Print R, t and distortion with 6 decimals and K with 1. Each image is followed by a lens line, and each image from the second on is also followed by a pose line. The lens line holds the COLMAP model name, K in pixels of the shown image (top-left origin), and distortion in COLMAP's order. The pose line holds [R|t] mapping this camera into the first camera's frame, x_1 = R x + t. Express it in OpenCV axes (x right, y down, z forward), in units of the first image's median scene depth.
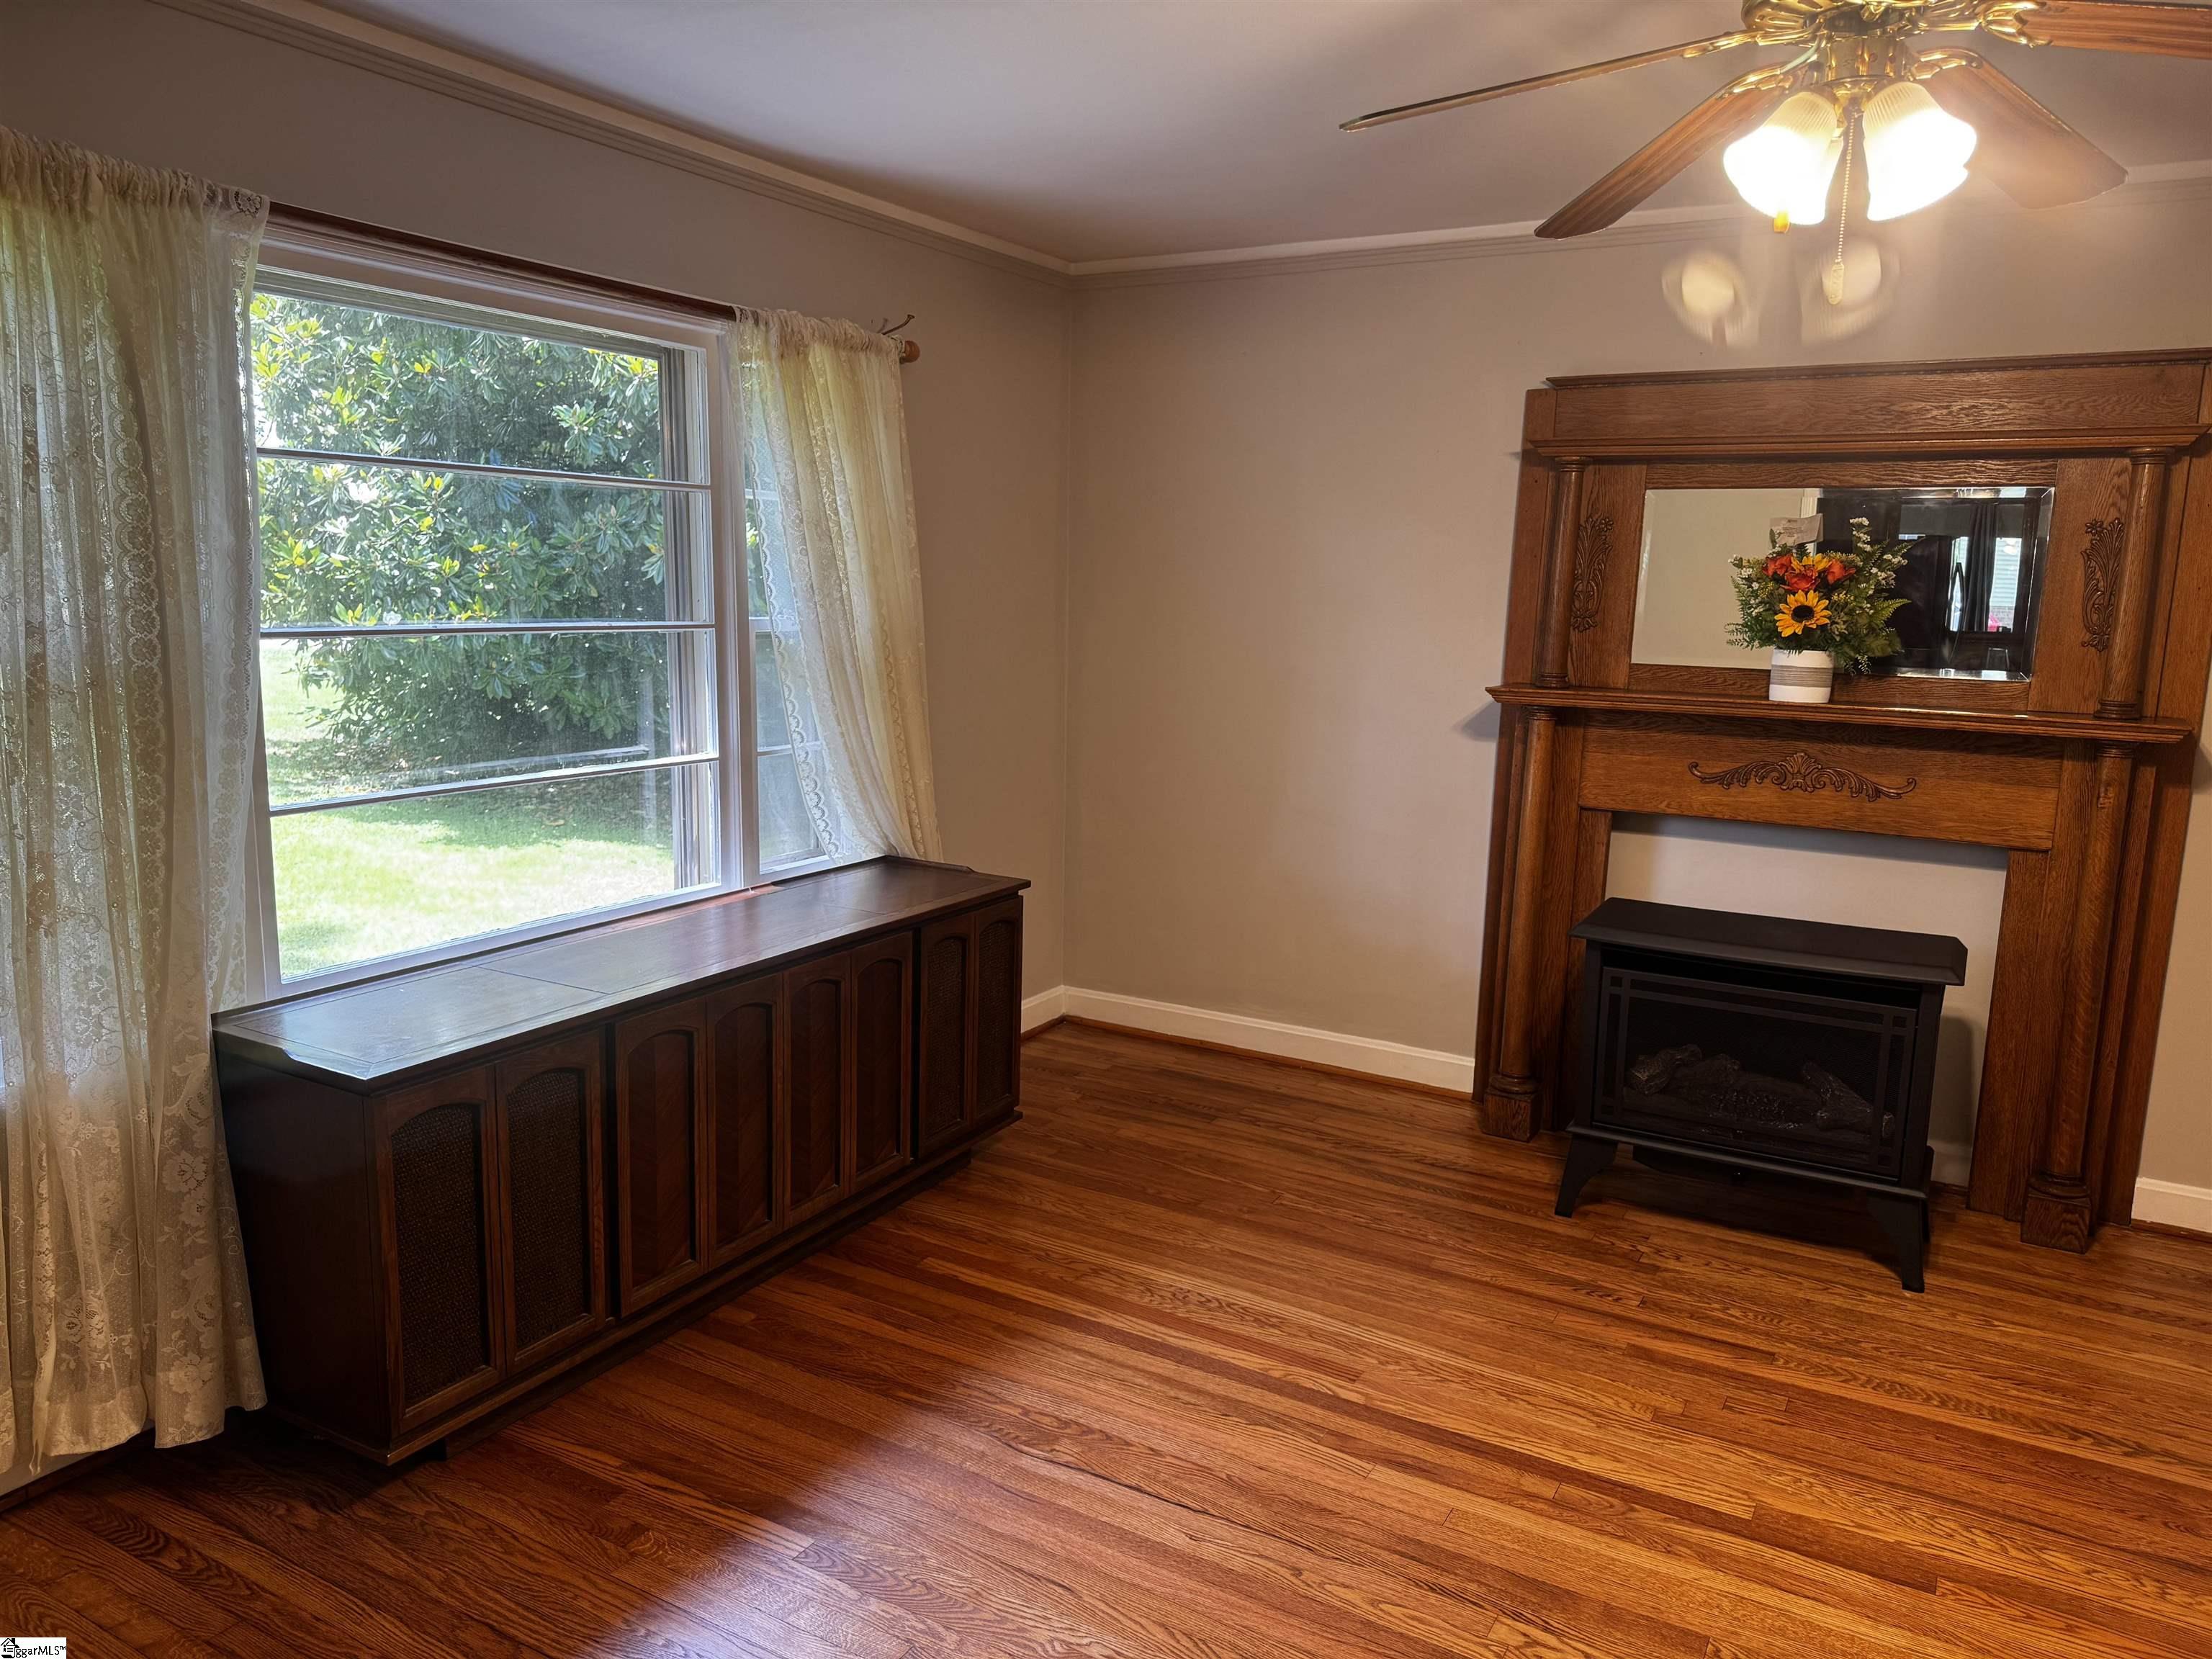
lens RADIAL K [[1578.4, 0, 1099.1], [0, 1578.4, 817.7], [0, 0, 1]] dist [0.002351, -0.001740]
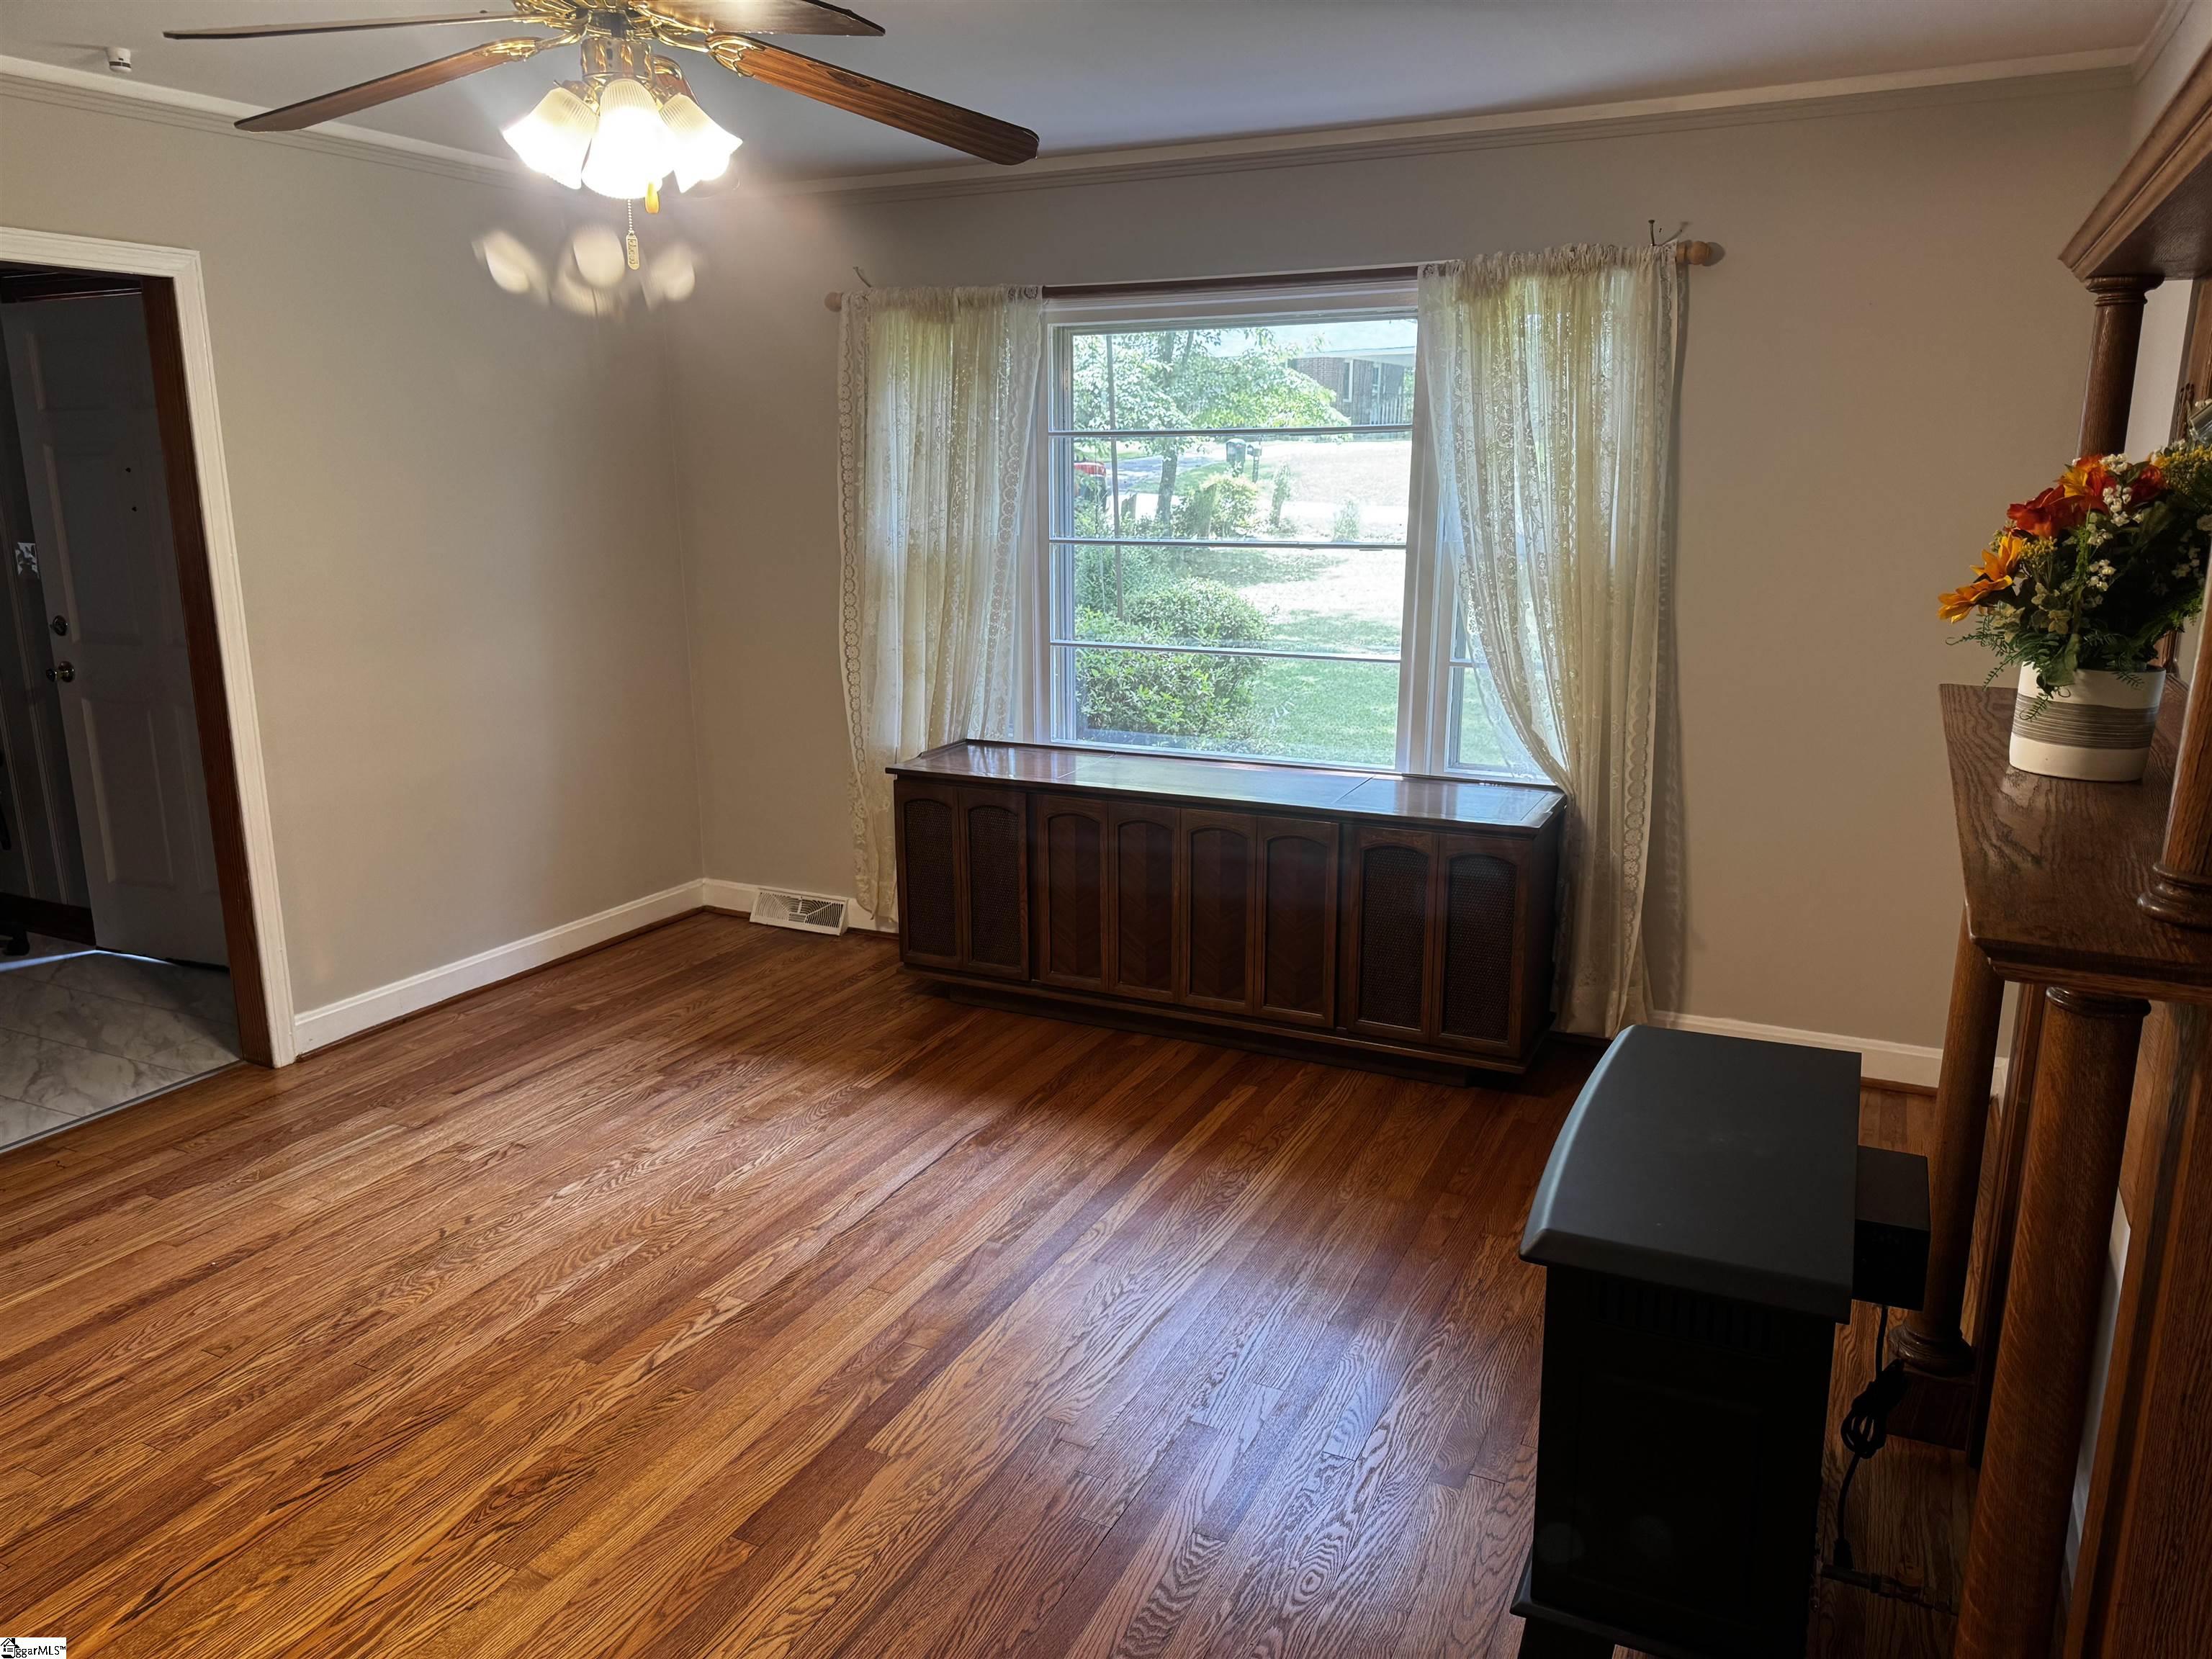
lens RADIAL K [[1578.4, 0, 1106.5], [0, 1578.4, 834.8], [0, 0, 1]] dist [0.002351, -0.001740]
pose [[0.073728, 0.213870, -0.974076, 1.105539], [-0.166327, 0.965691, 0.199439, -0.132283], [0.983310, 0.147311, 0.106771, 0.827000]]
